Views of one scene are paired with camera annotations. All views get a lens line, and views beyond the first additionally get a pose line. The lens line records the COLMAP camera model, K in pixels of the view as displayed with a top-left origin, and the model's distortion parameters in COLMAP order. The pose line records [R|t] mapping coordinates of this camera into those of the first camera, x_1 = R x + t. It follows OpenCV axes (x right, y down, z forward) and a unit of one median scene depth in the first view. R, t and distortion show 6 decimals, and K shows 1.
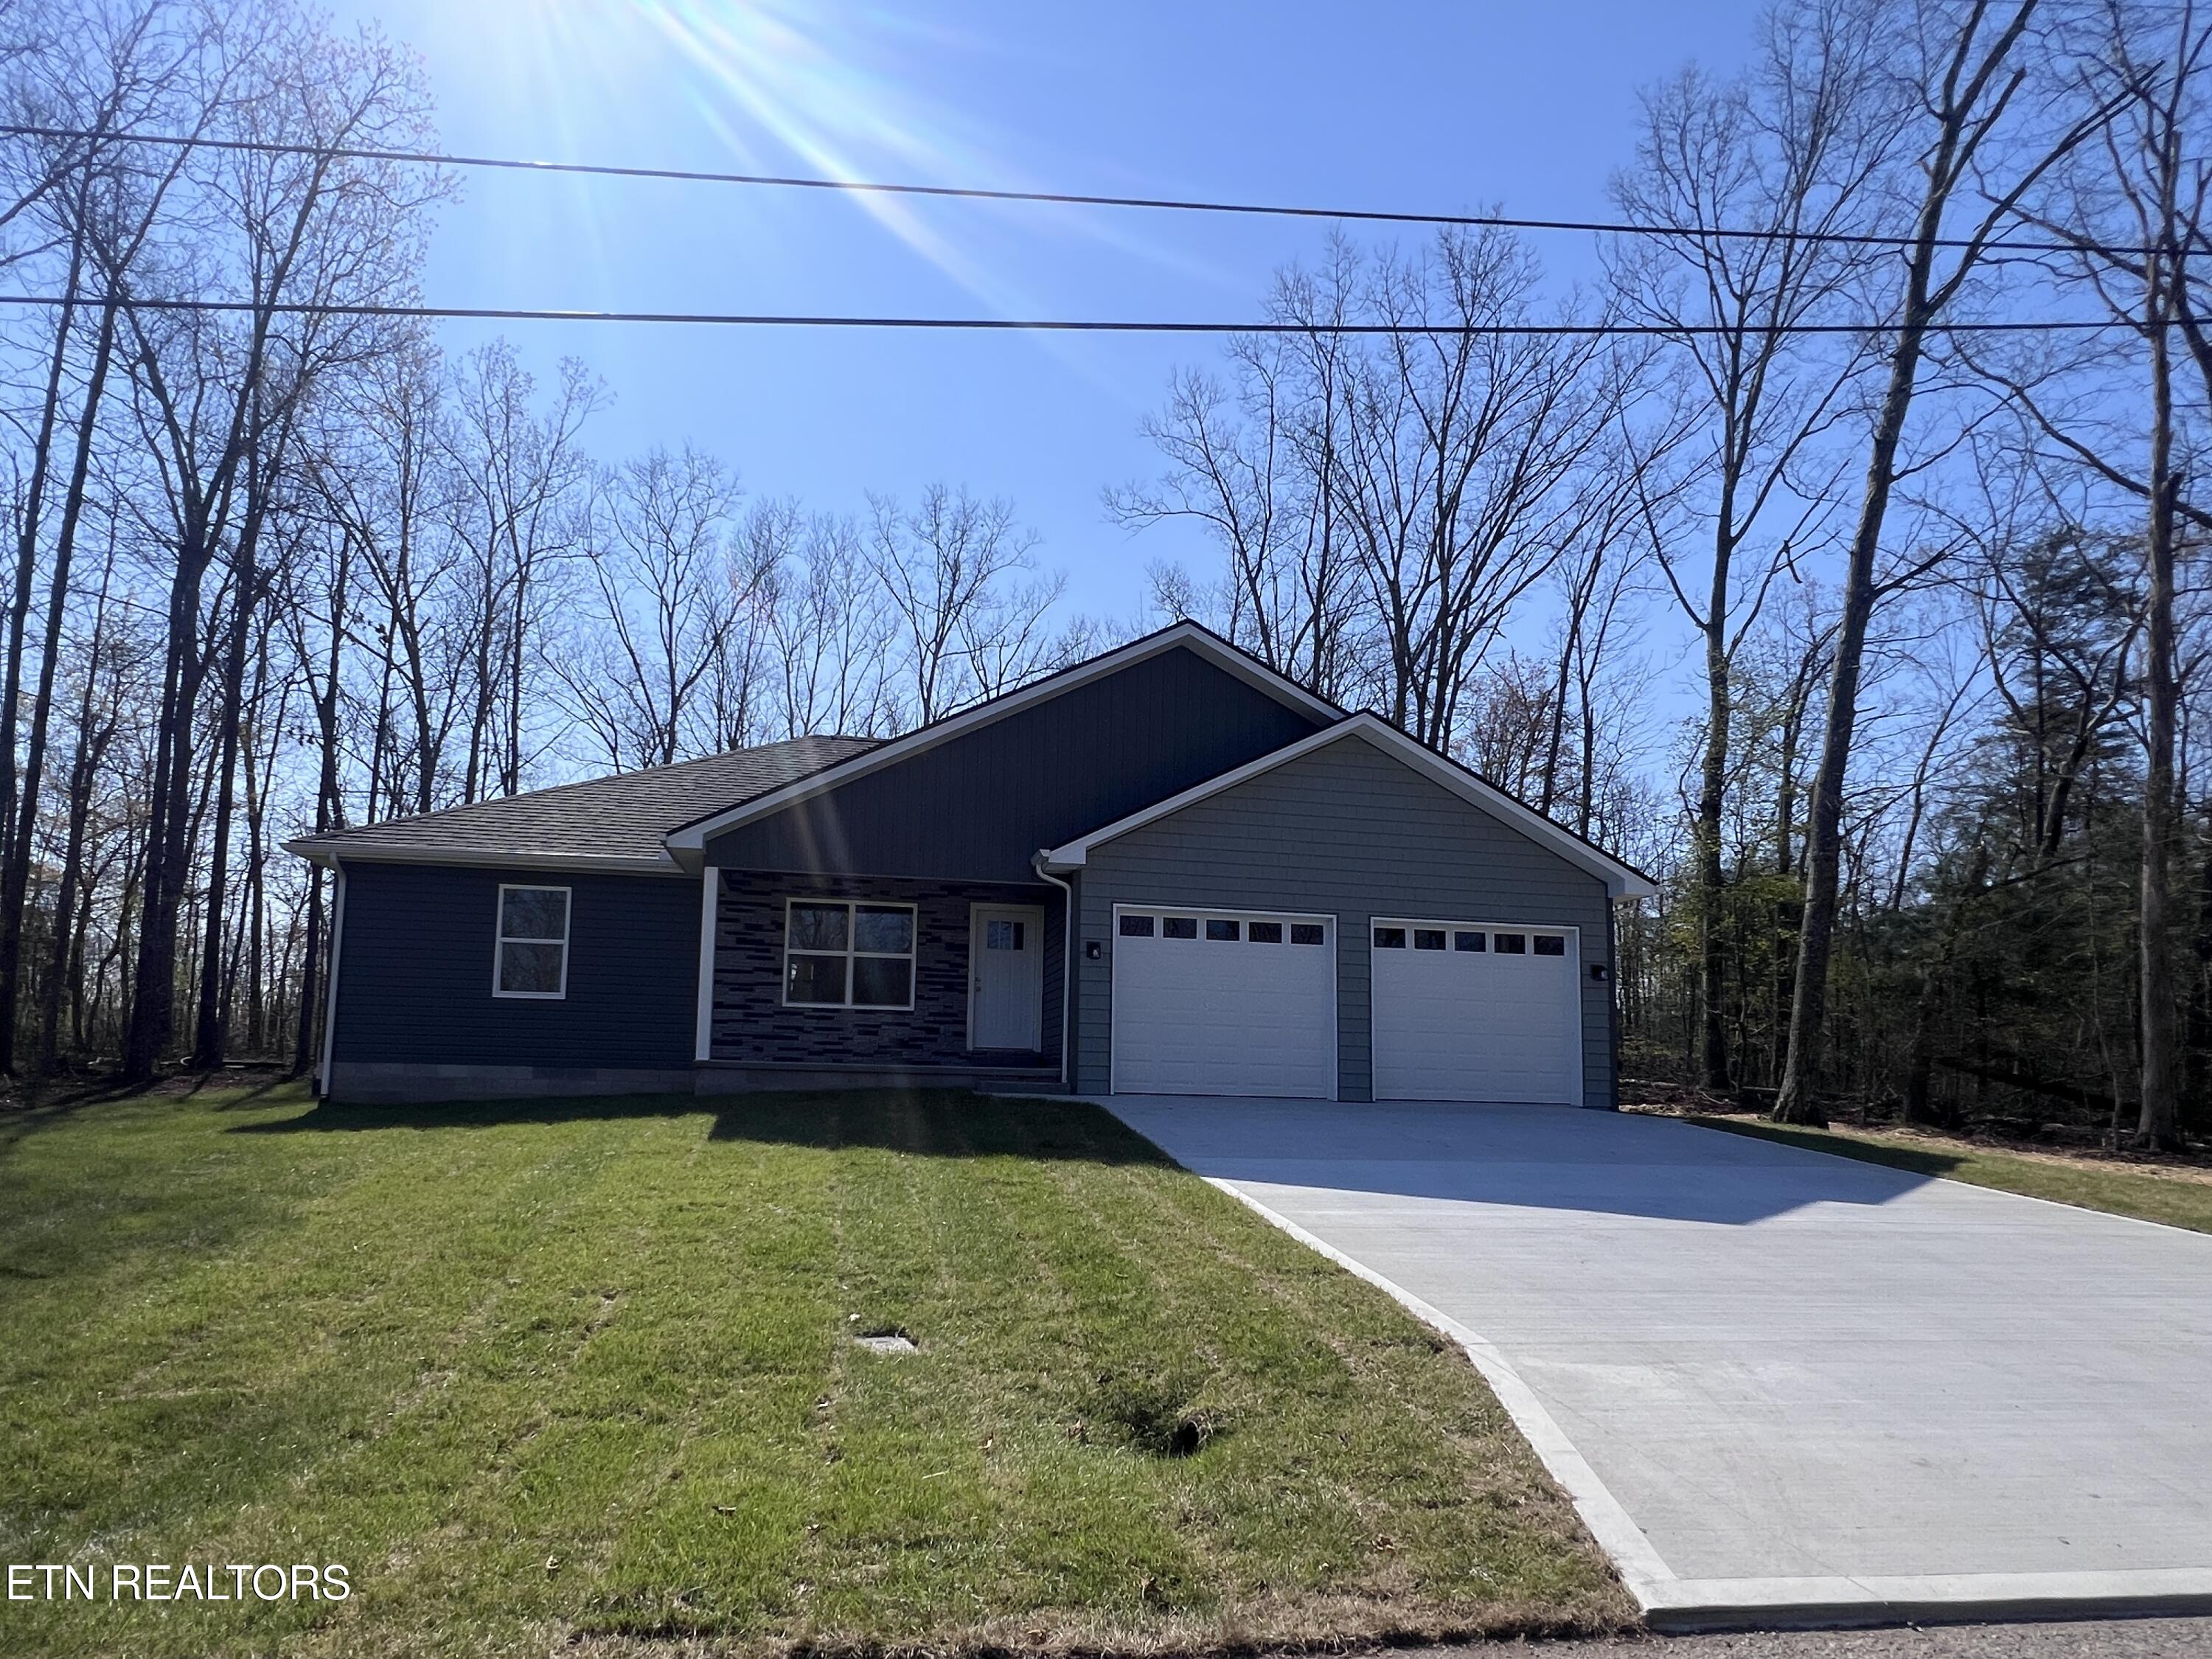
lens RADIAL K [[1294.3, 0, 1107.1], [0, 1294.3, 932.6], [0, 0, 1]] dist [-0.000255, -0.000763]
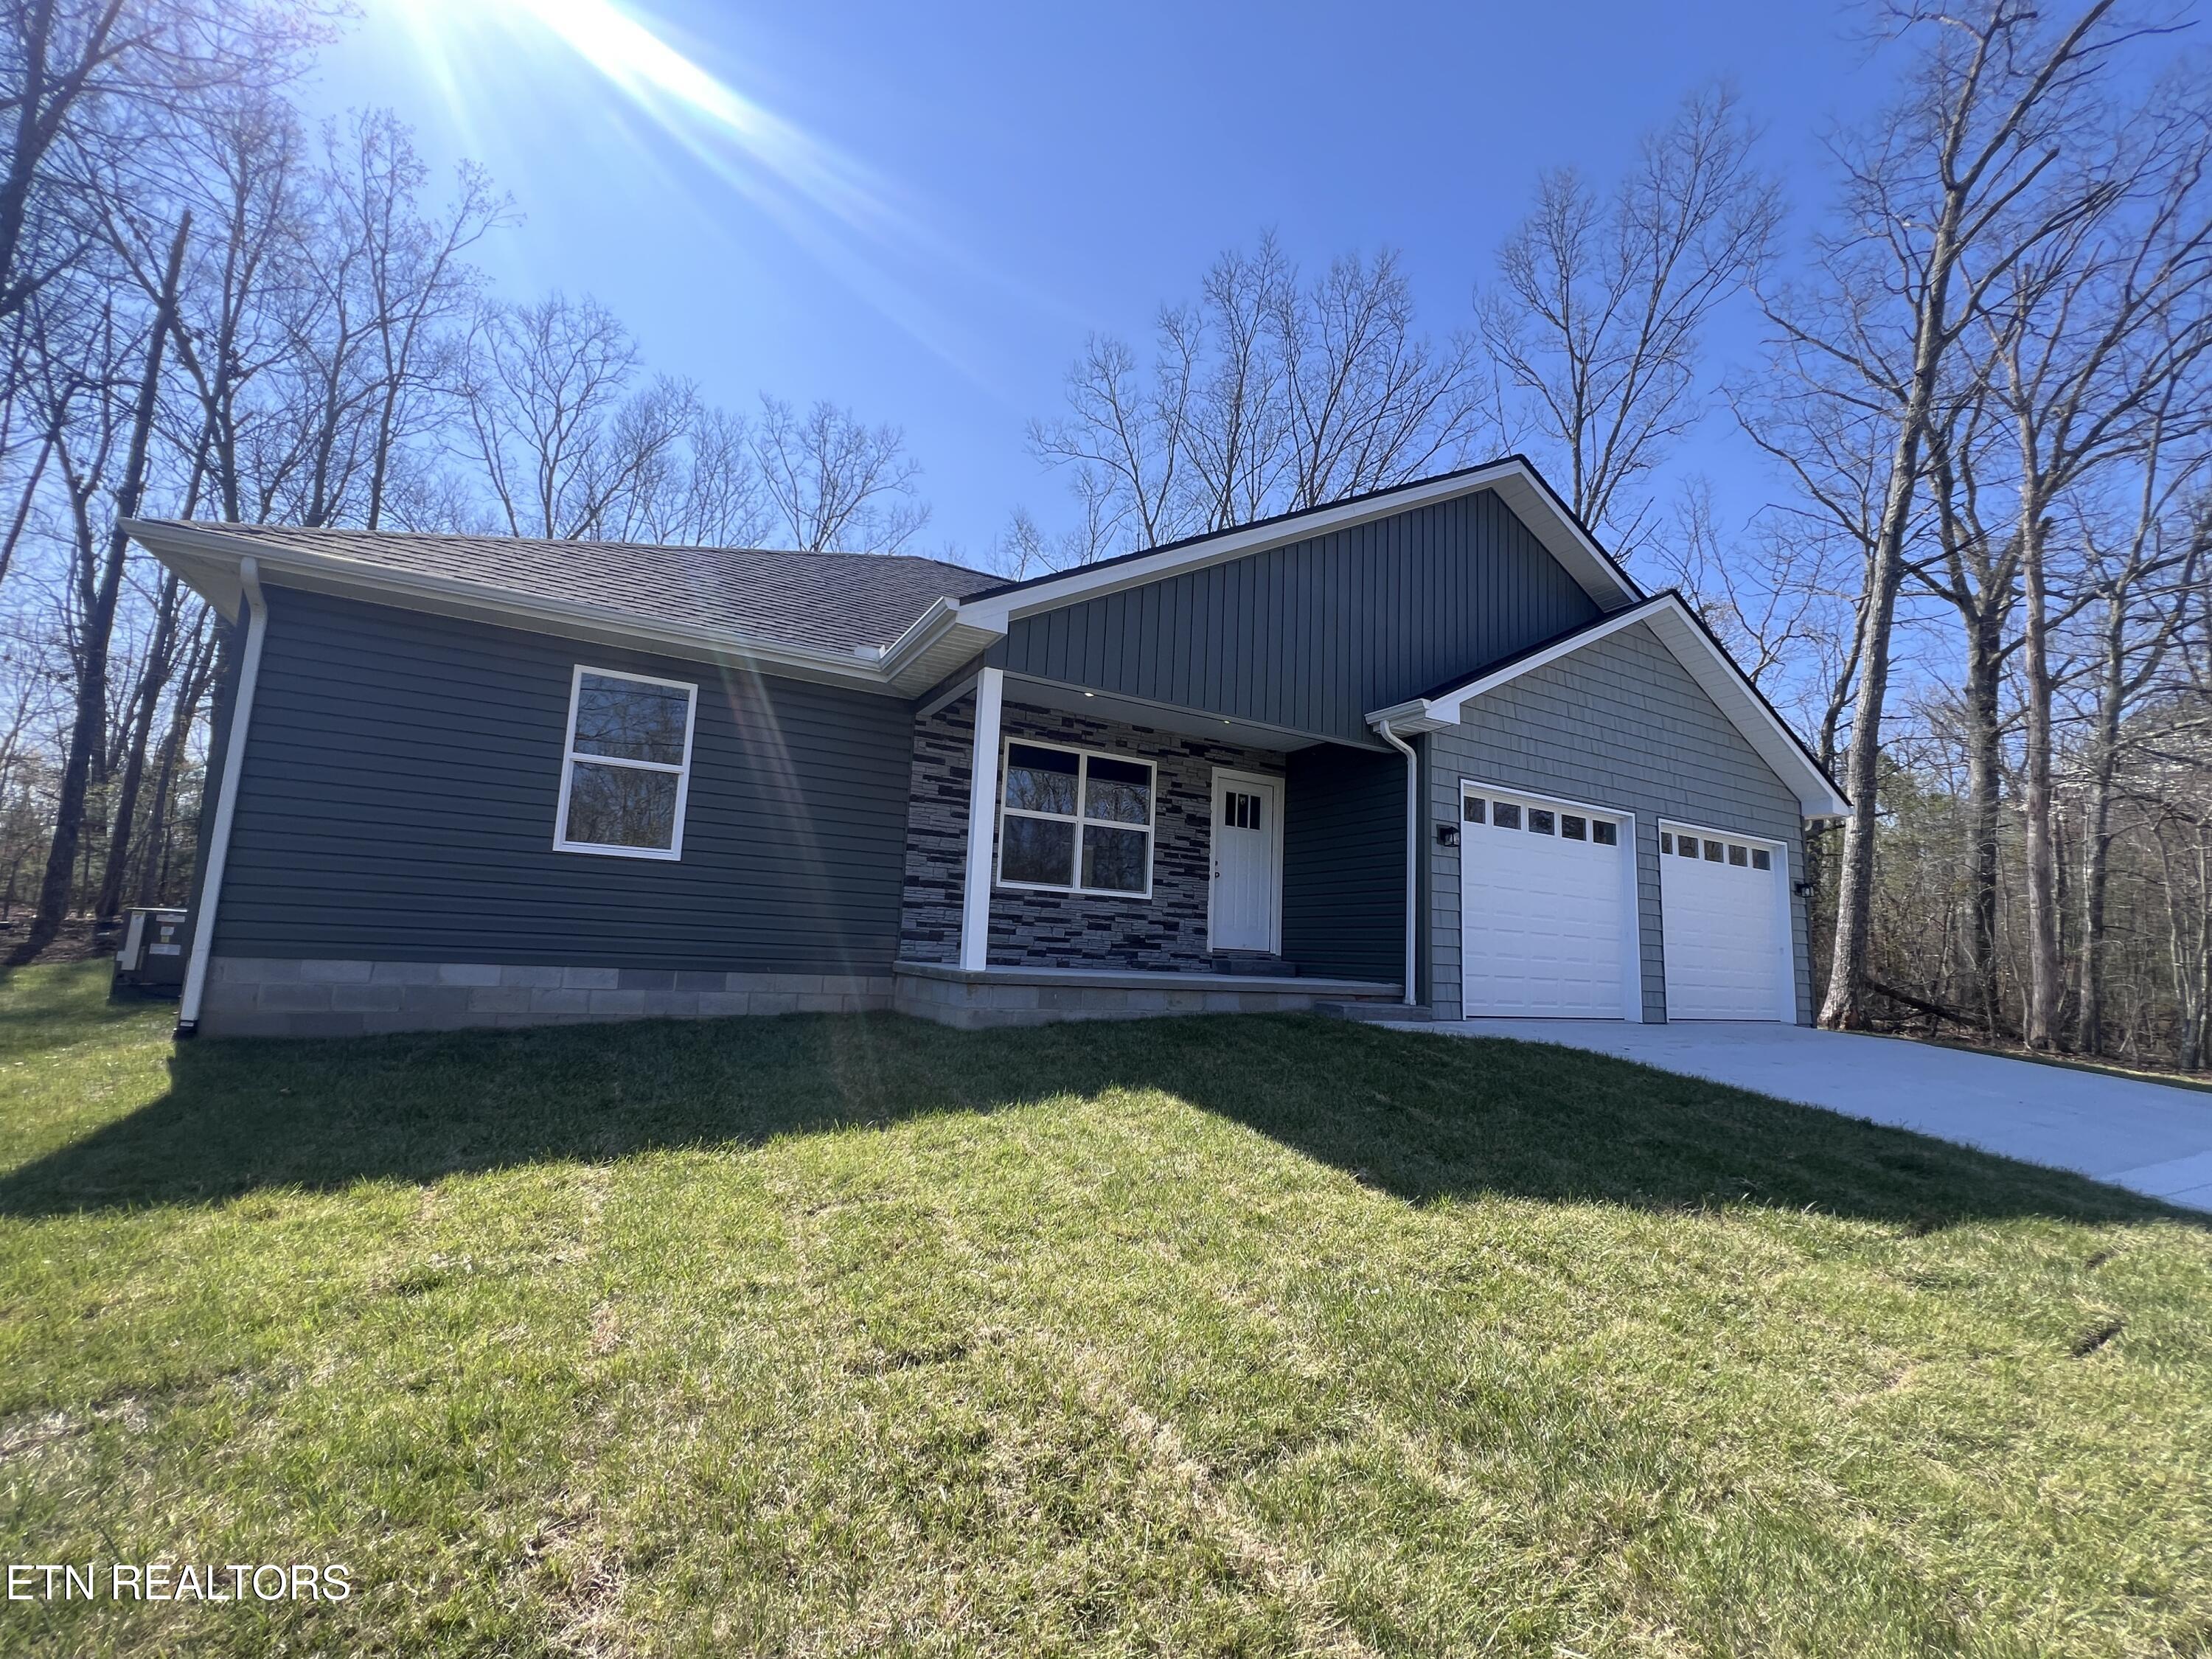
lens RADIAL K [[912.2, 0, 1122.0], [0, 912.2, 833.1], [0, 0, 1]] dist [0.002422, -0.004286]
pose [[0.942306, 0.063755, 0.328625, -0.354558], [-0.063998, 0.997899, -0.010087, 0.028191], [-0.328577, -0.011526, 0.944407, 0.502656]]
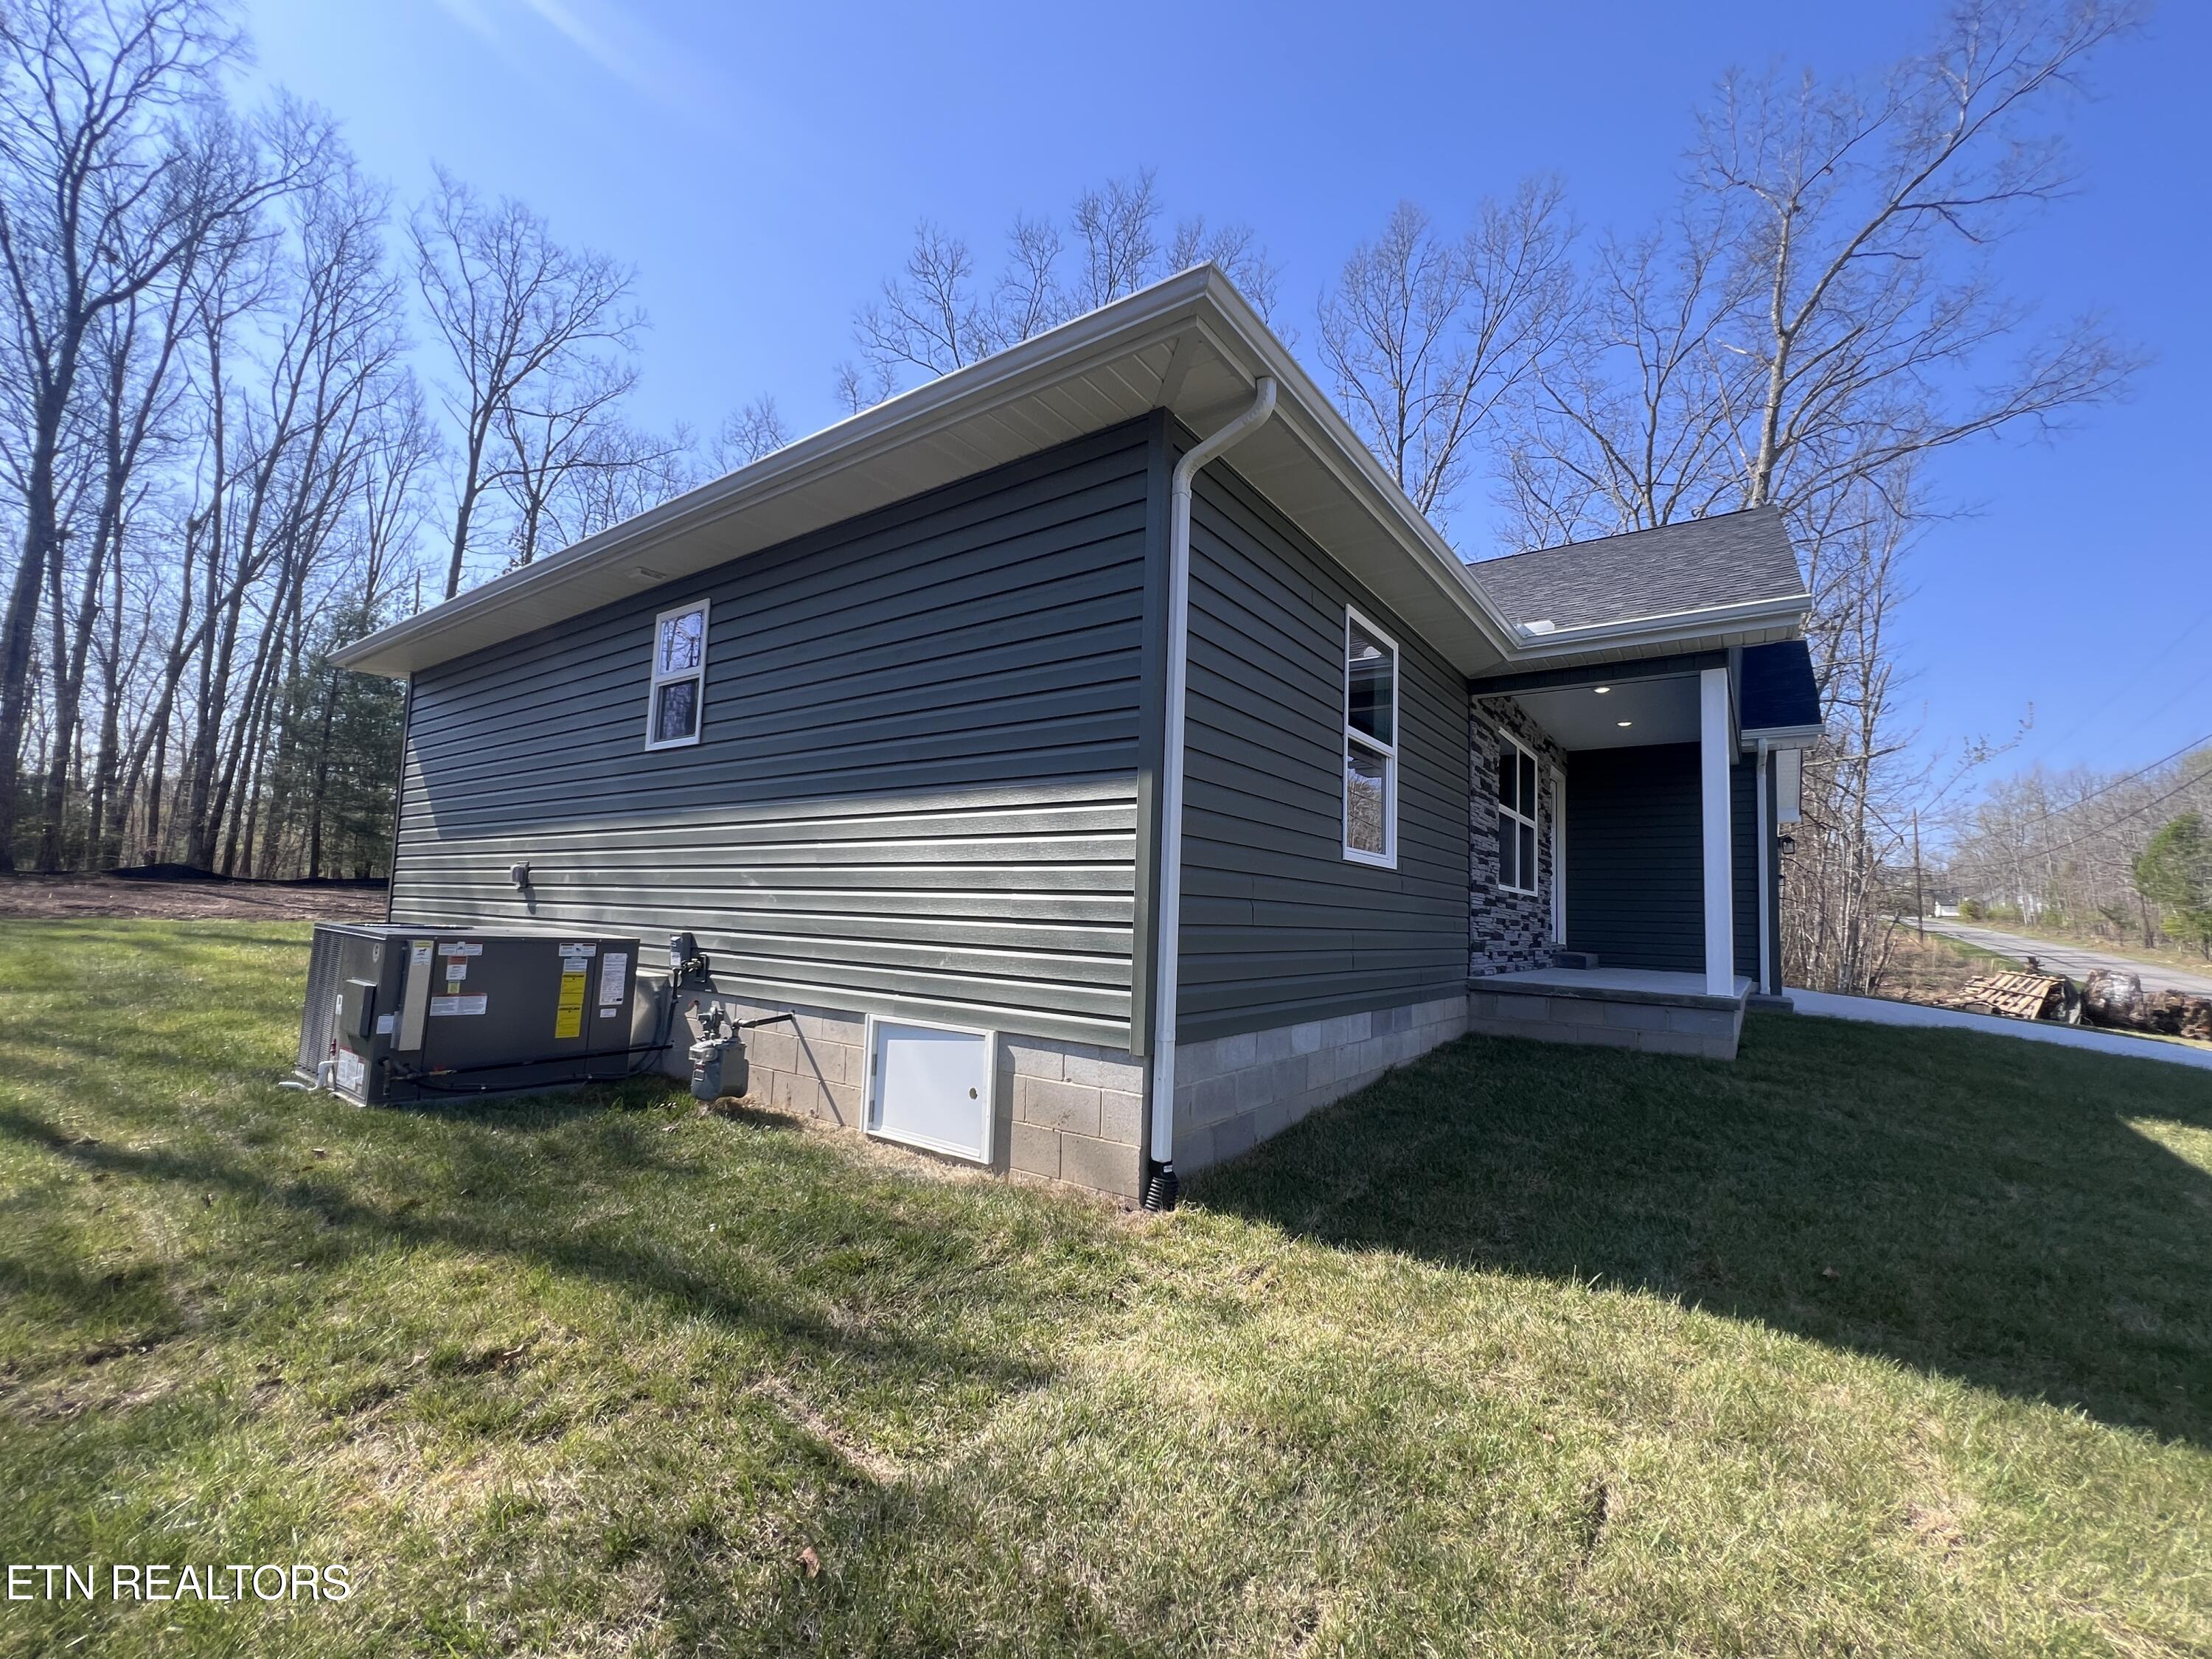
lens RADIAL K [[912.2, 0, 1122.0], [0, 912.2, 833.1], [0, 0, 1]] dist [0.002422, -0.004286]
pose [[0.711892, 0.069872, 0.698804, -0.717511], [-0.105842, 0.994347, 0.008402, 0.044938], [-0.694267, -0.079944, 0.715264, 0.806502]]
